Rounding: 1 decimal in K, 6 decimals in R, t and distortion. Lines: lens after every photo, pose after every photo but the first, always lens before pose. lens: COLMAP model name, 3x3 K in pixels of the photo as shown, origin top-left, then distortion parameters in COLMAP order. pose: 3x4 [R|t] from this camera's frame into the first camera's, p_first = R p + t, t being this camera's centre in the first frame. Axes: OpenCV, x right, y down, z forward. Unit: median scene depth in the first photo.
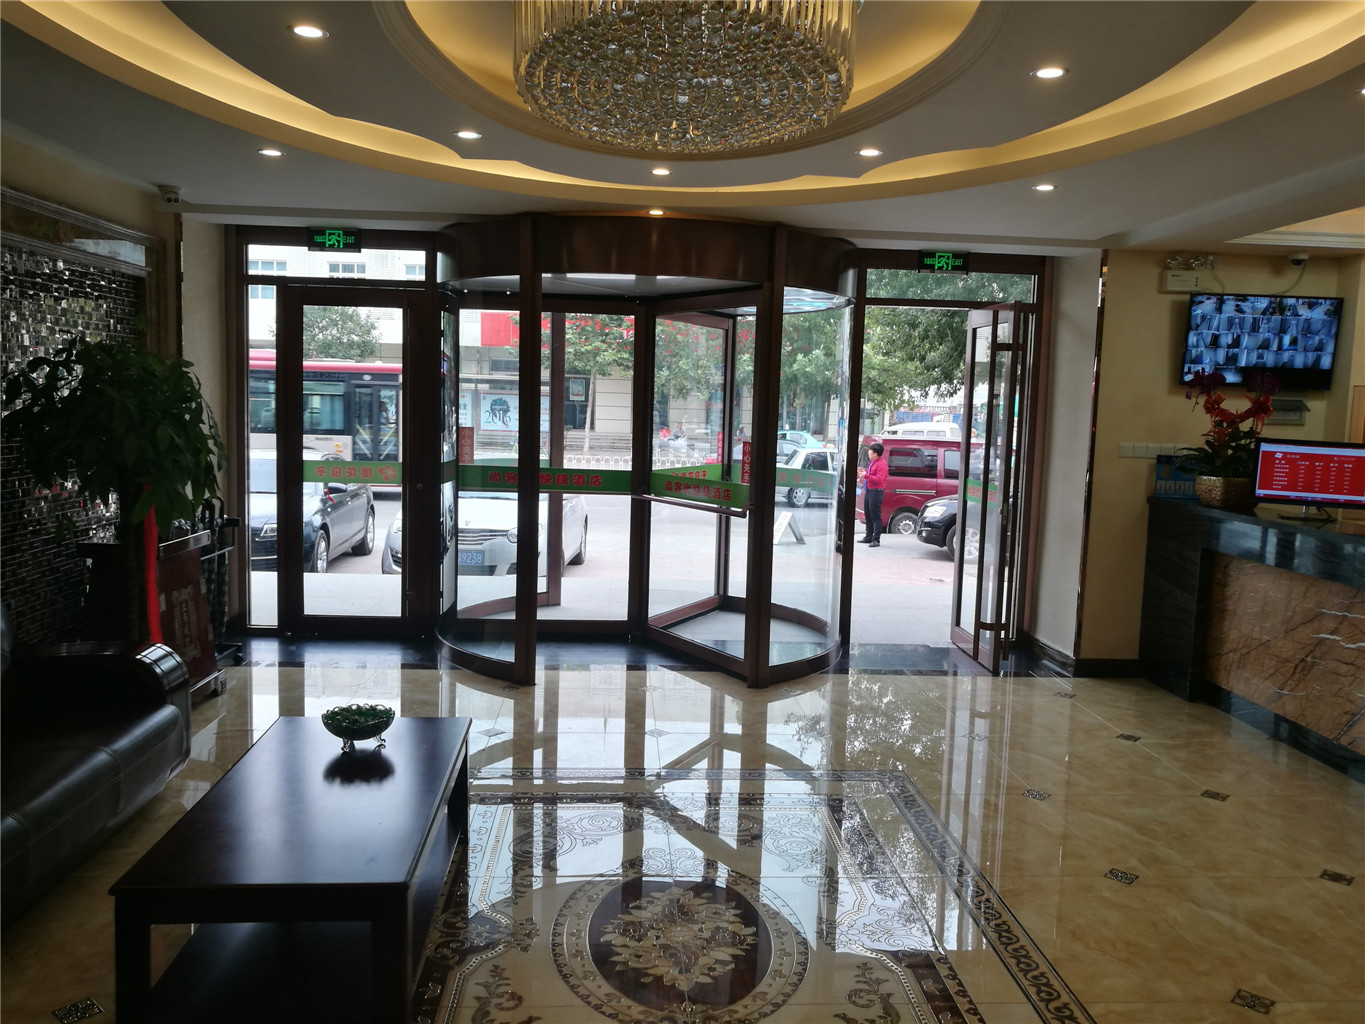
lens RADIAL K [[1090.4, 0, 682.5], [0, 1090.4, 512.0], [0, 0, 1]] dist [0.006748, 0.000744]
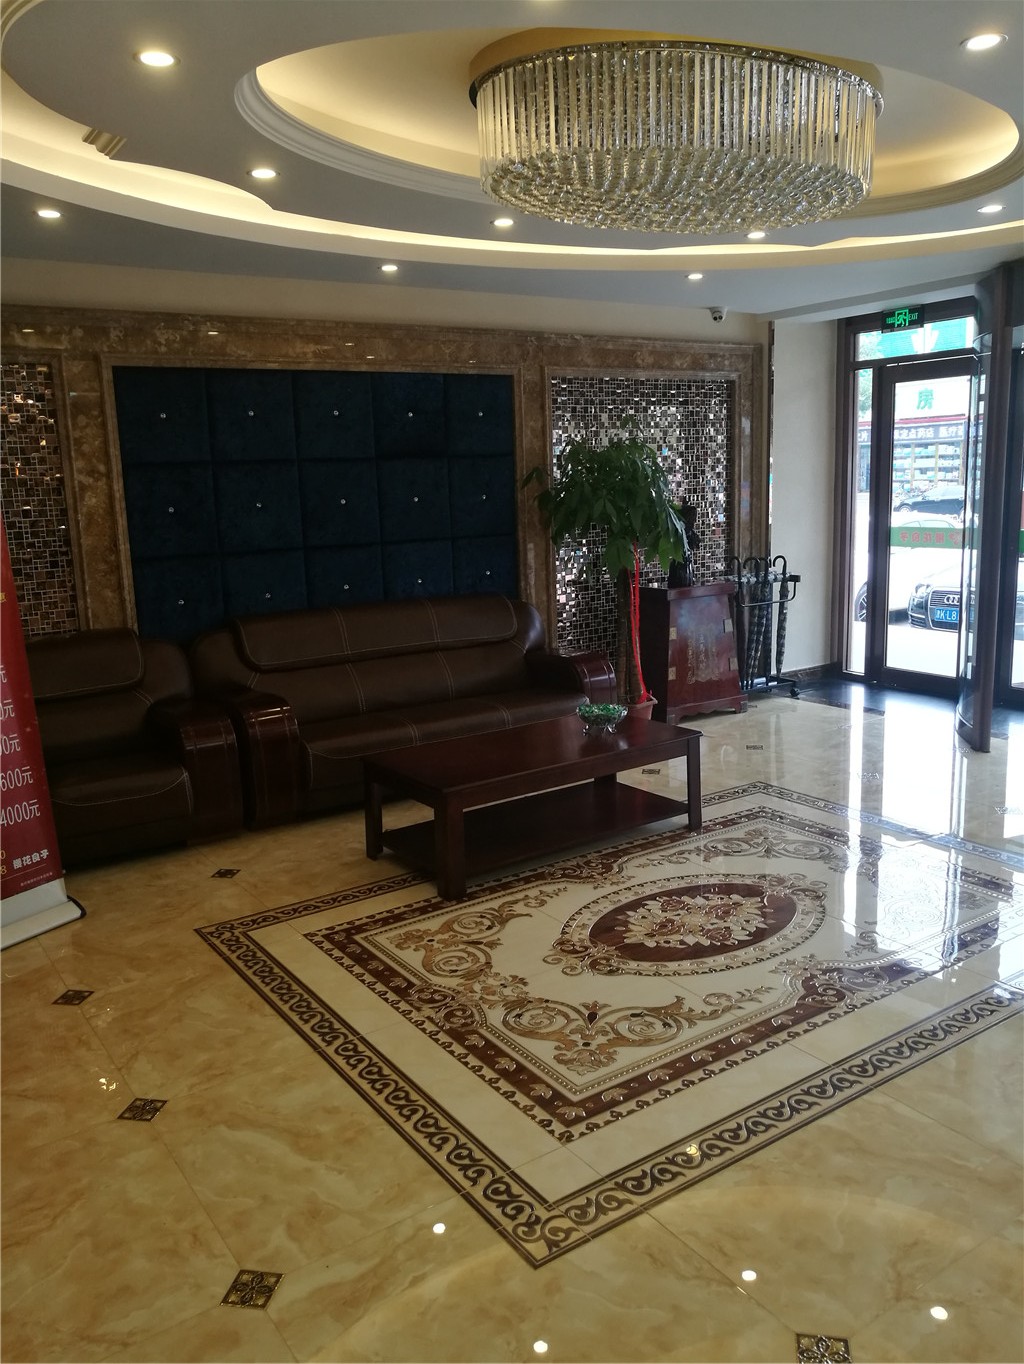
lens RADIAL K [[1074.3, 0, 521.9], [0, 1074.3, 697.9], [0, 0, 1]] dist [-0.023696, -0.002254]
pose [[0.509307, 0.129293, -0.850817, 0.791450], [-0.042630, 0.991226, 0.125111, 0.010278], [0.859528, -0.027450, 0.510350, 0.232126]]
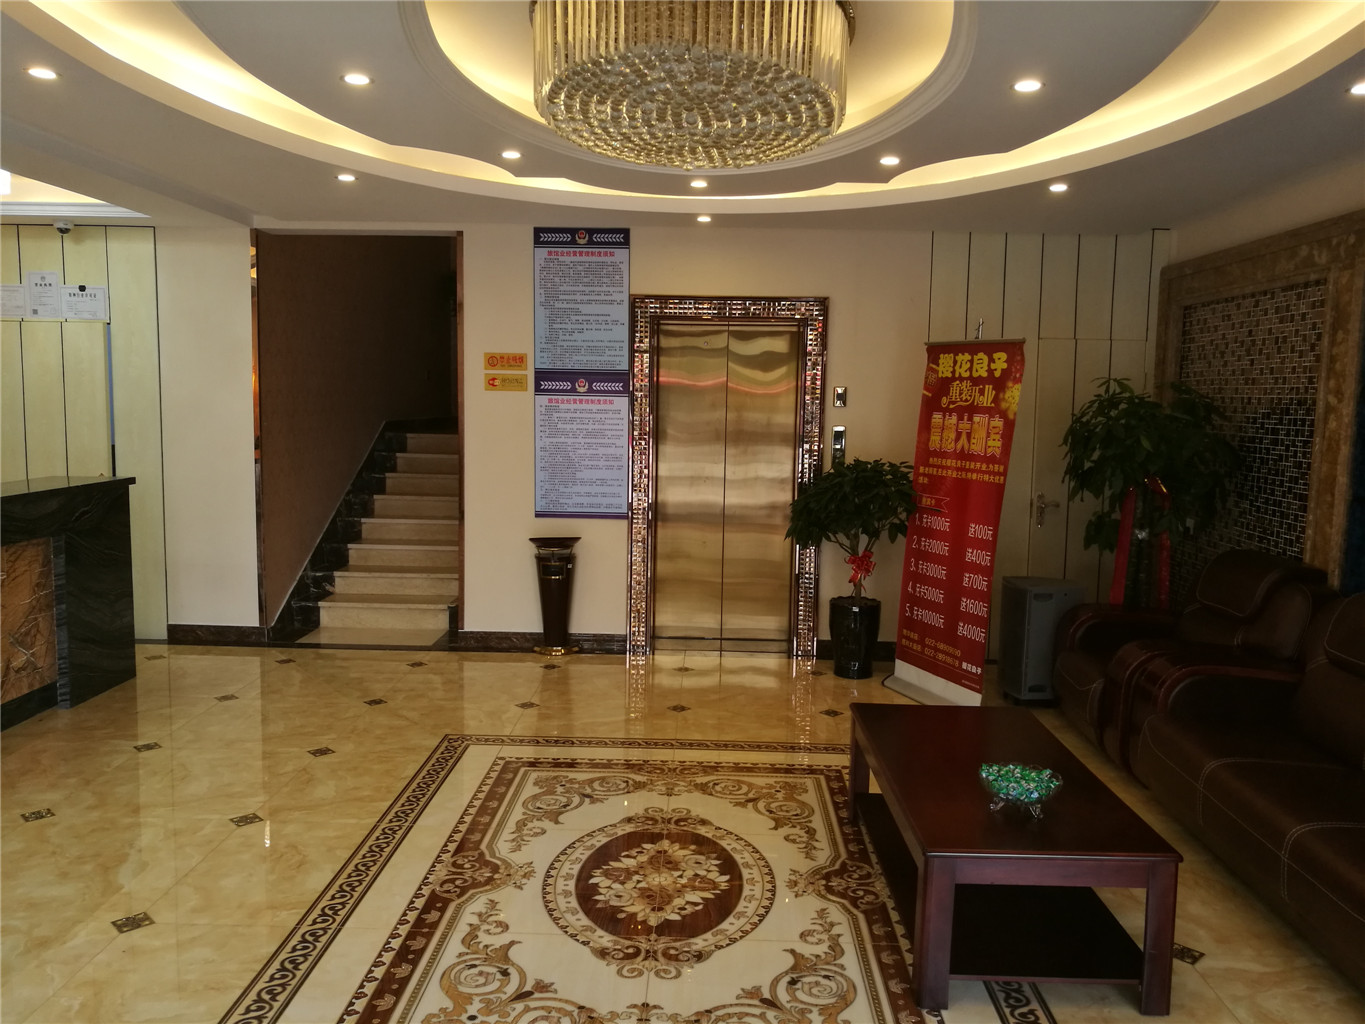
lens RADIAL K [[1090.4, 0, 682.5], [0, 1090.4, 512.0], [0, 0, 1]] dist [0.006748, 0.000744]
pose [[-0.994629, -0.058662, 0.085273, -0.090815], [-0.038378, 0.974172, 0.222520, -0.204993], [-0.096124, 0.218052, -0.971192, 1.833266]]
